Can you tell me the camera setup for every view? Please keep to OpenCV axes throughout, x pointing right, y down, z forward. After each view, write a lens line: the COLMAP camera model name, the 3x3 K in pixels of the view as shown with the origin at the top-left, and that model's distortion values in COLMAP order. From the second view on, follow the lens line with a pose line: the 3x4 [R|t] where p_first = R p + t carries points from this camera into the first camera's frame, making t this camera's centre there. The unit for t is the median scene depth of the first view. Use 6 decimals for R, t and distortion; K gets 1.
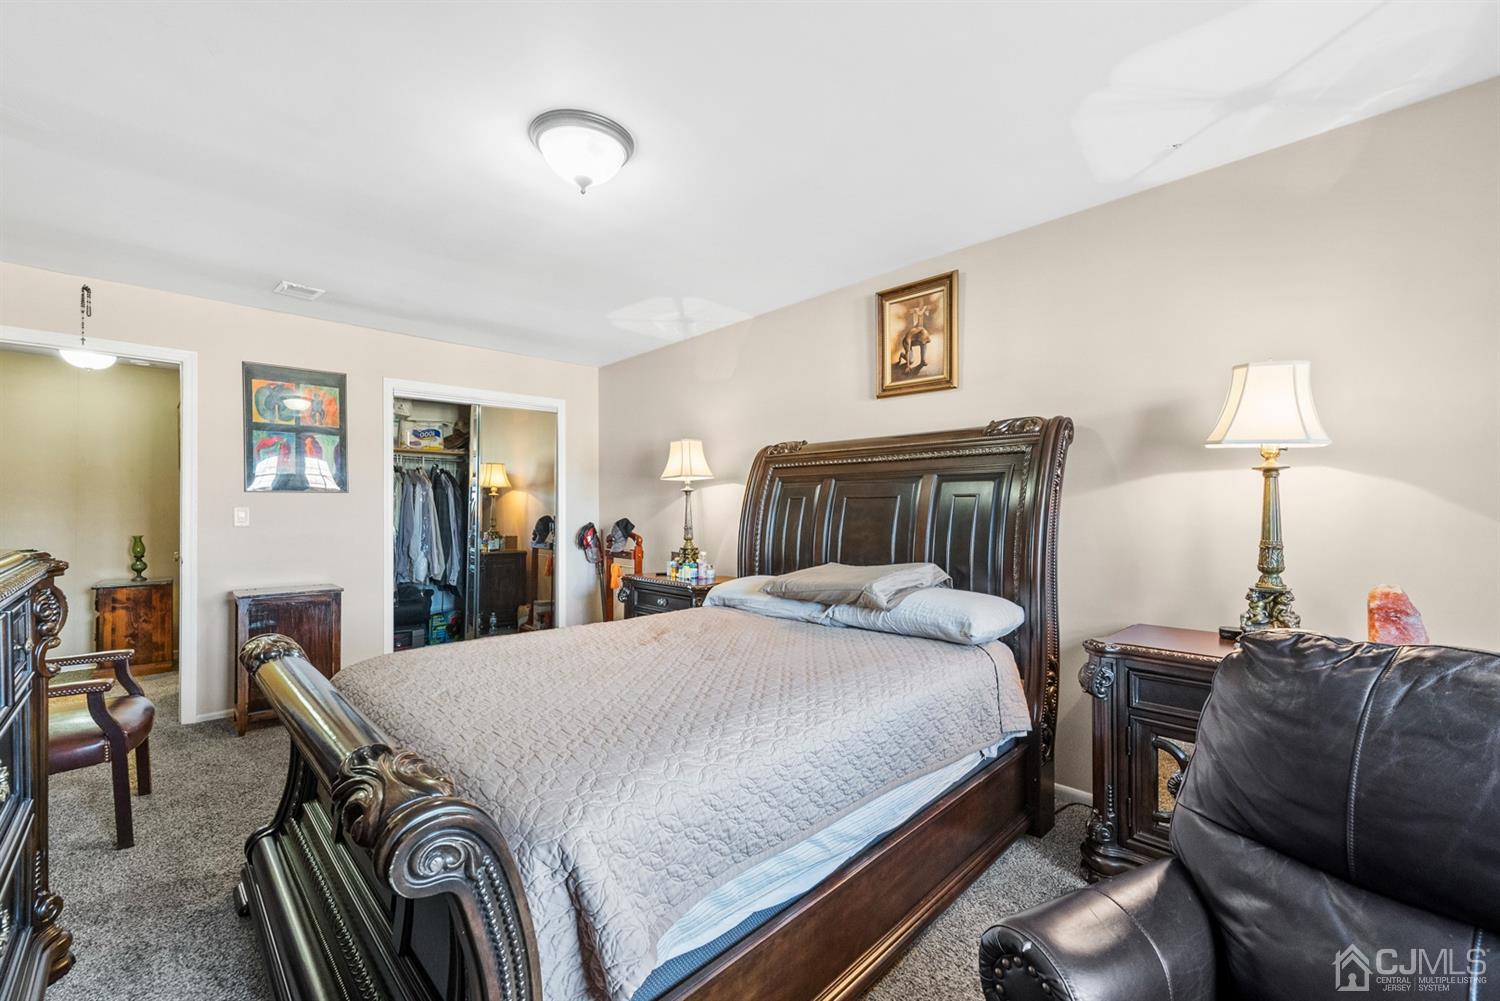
lens RADIAL K [[598.3, 0, 750.0], [0, 598.3, 500.5], [0, 0, 1]] dist [0.018499, 0.000033]
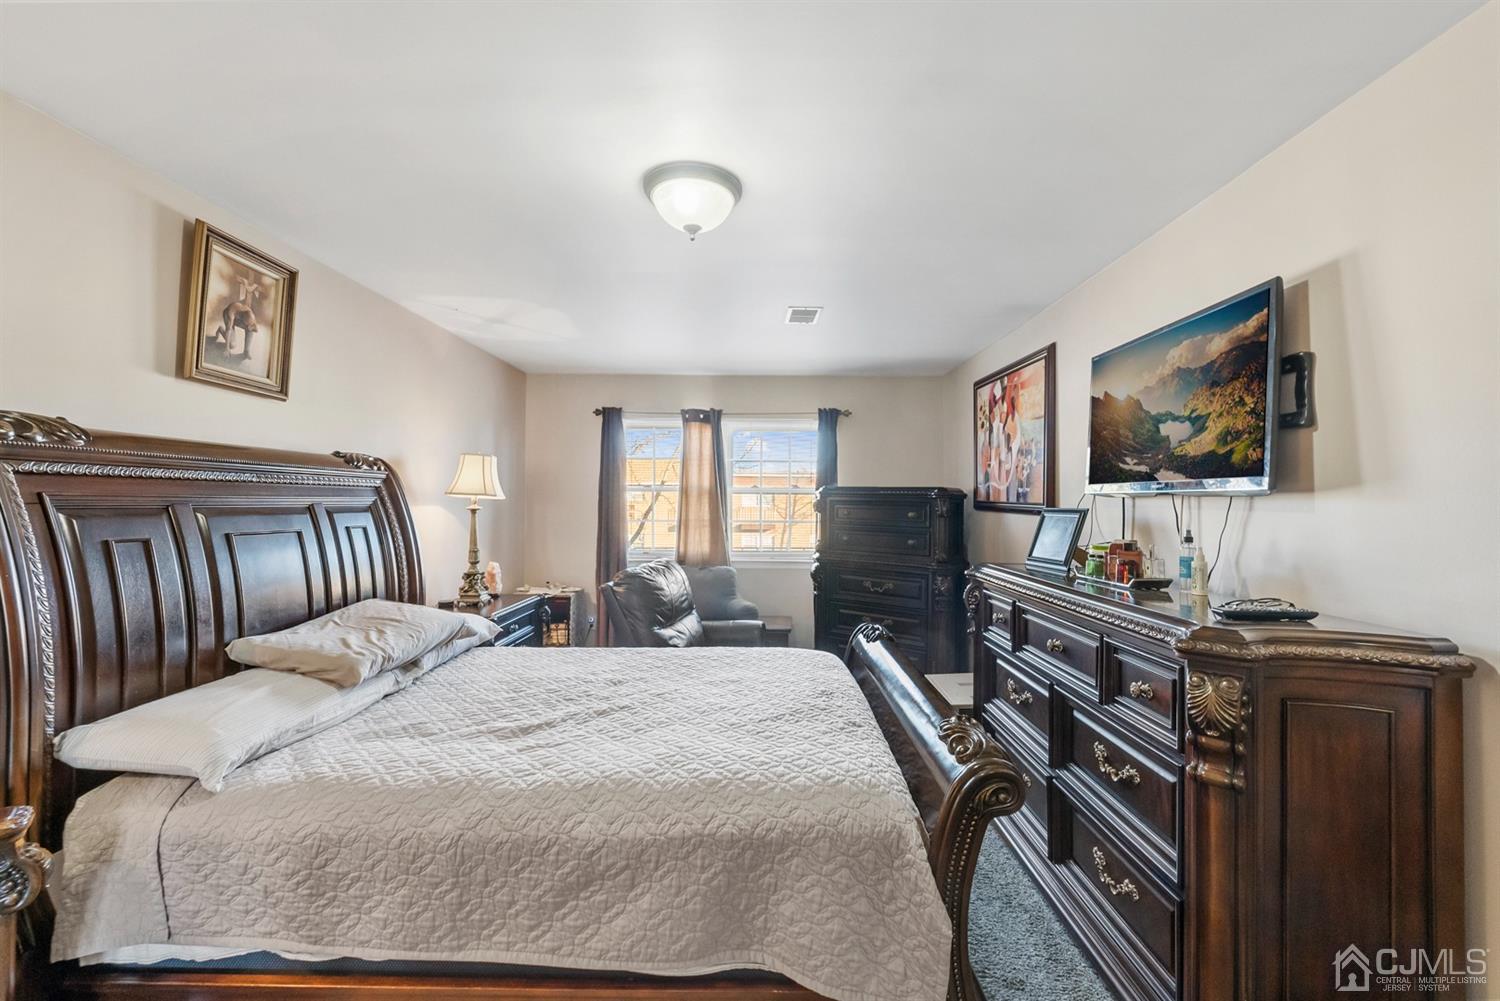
lens RADIAL K [[601.0, 0, 752.1], [0, 601.0, 492.8], [0, 0, 1]] dist [-0.013756, -0.000325]
pose [[-0.695053, 0.017772, 0.718739, -0.678559], [0.004751, 0.999786, -0.020127, -0.034603], [-0.718943, -0.010574, -0.694989, 1.036144]]
